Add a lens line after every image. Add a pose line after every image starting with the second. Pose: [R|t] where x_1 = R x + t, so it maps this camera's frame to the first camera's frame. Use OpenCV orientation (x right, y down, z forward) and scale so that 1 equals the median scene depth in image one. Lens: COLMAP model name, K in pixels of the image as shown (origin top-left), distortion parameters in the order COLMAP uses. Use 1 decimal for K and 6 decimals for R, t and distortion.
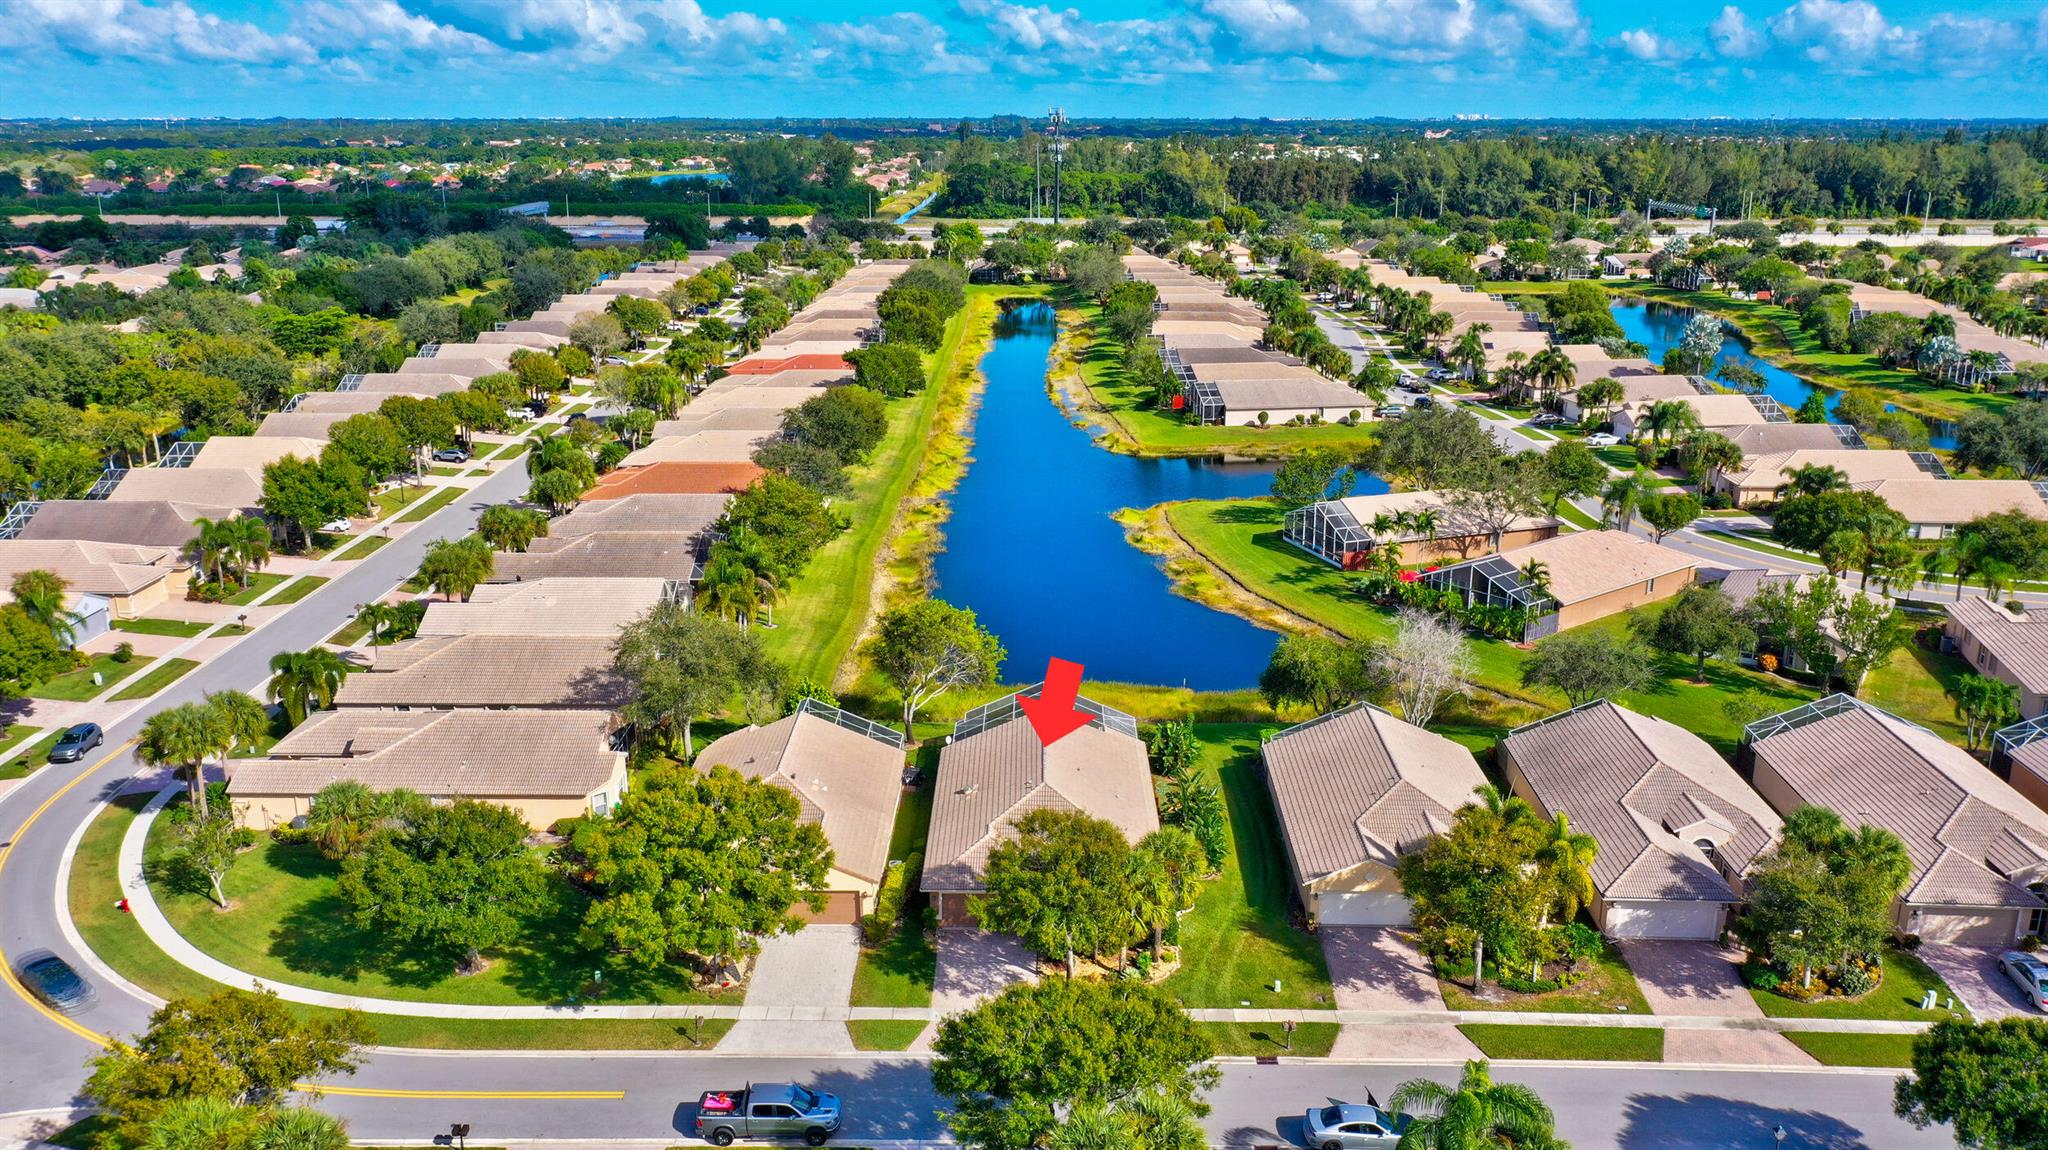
lens RADIAL K [[1614.0, 0, 1022.0], [0, 1614.0, 575.8], [0, 0, 1]] dist [-0.000478, -0.001833]
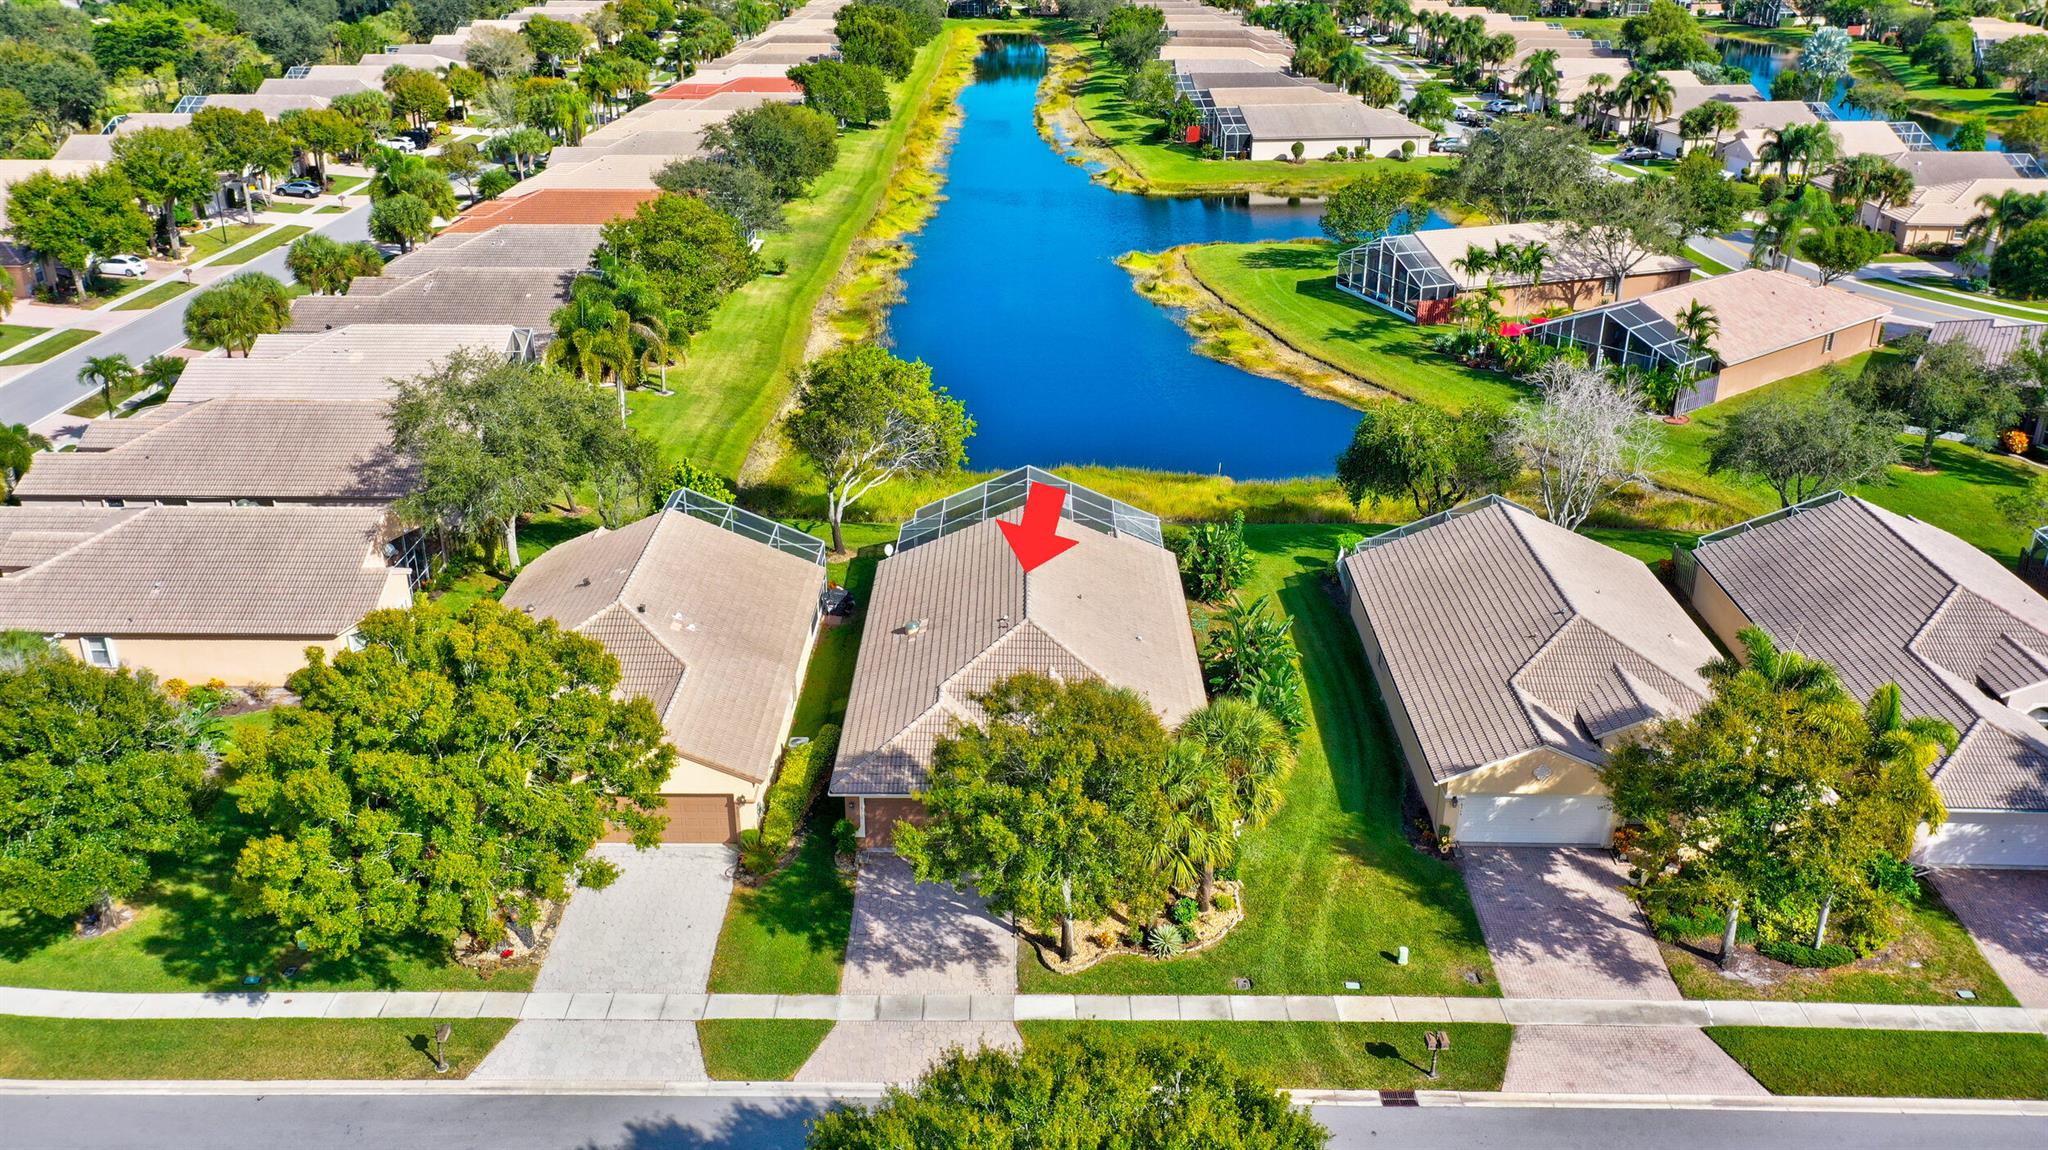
lens RADIAL K [[1633.1, 0, 1021.6], [0, 1633.1, 578.6], [0, 0, 1]] dist [0.000956, -0.005382]
pose [[0.999978, 0.000782, 0.006642, 0.004178], [-0.001640, 0.991500, 0.130098, 0.015659], [-0.006484, -0.130106, 0.991479, 0.207385]]
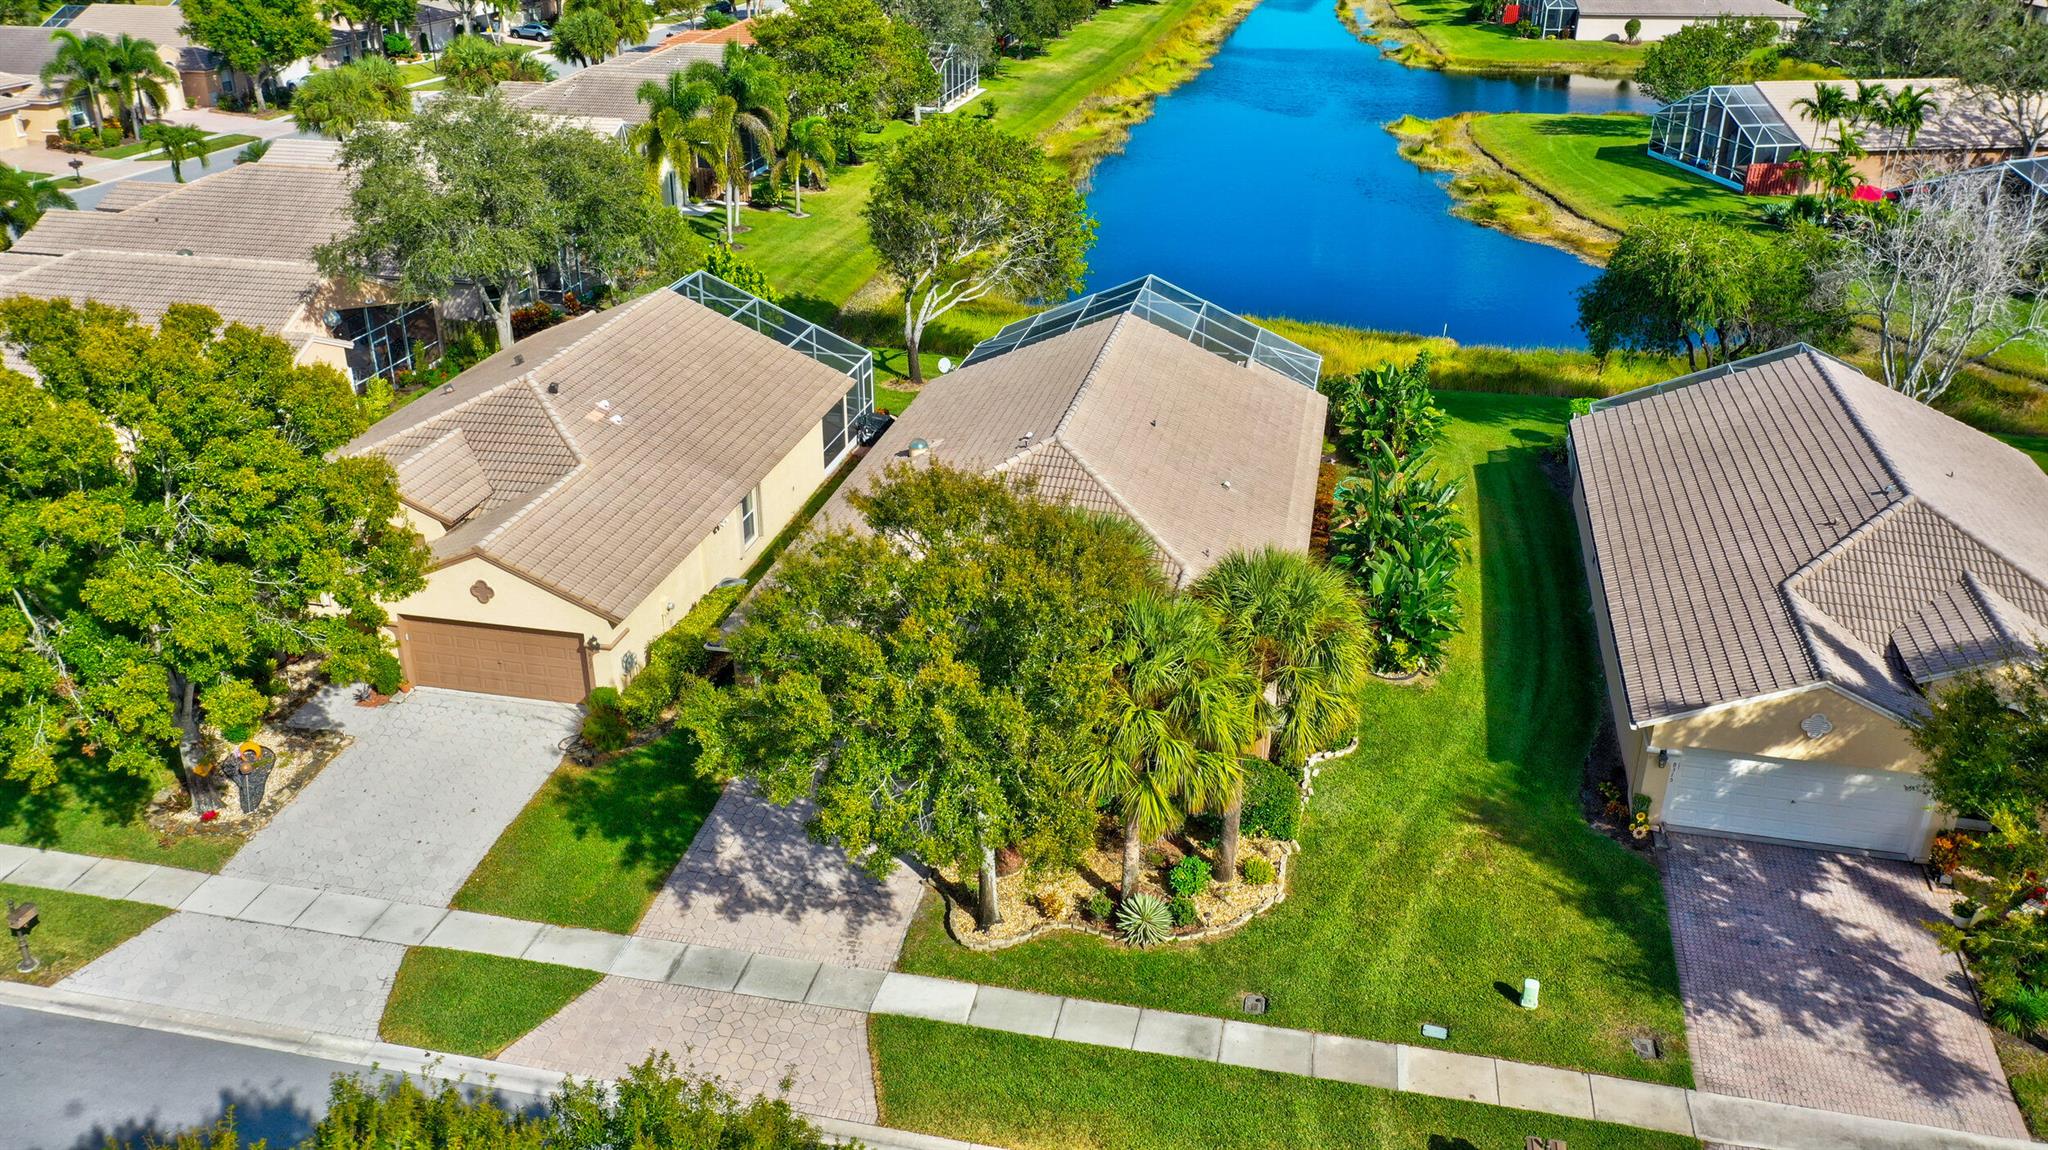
lens RADIAL K [[1614.0, 0, 1022.0], [0, 1614.0, 575.8], [0, 0, 1]] dist [-0.000478, -0.001833]
pose [[0.979409, 0.089651, -0.180888, 0.052974], [-0.059898, 0.984688, 0.163710, 0.054673], [0.192795, -0.149505, 0.969783, 0.327066]]
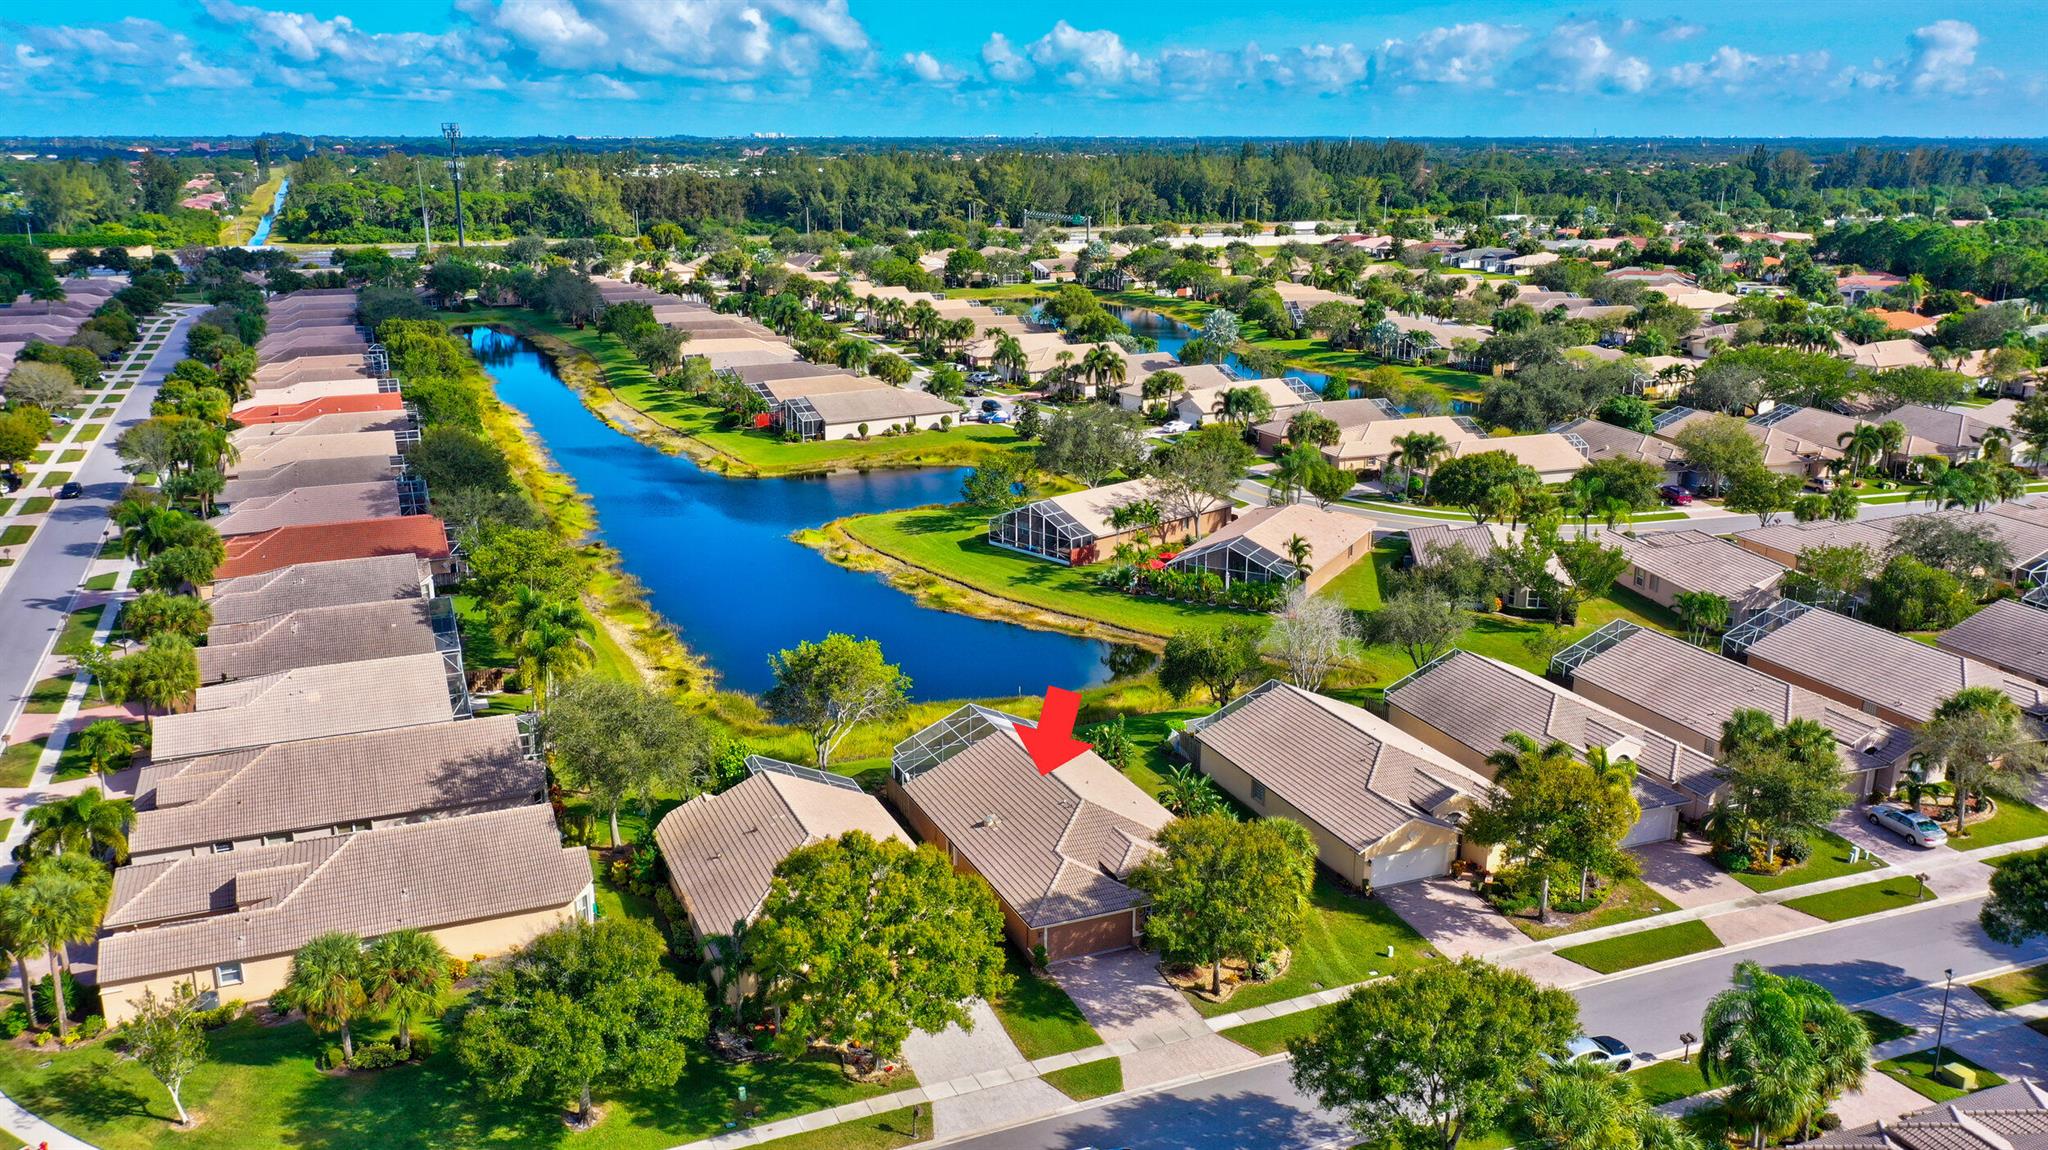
lens RADIAL K [[1614.9, 0, 1021.6], [0, 1614.9, 572.9], [0, 0, 1]] dist [0.002732, -0.002797]
pose [[0.915058, -0.105208, 0.389358, -0.227767], [0.110032, 0.993878, 0.009962, -0.012905], [-0.388022, 0.033726, 0.921033, 0.064292]]
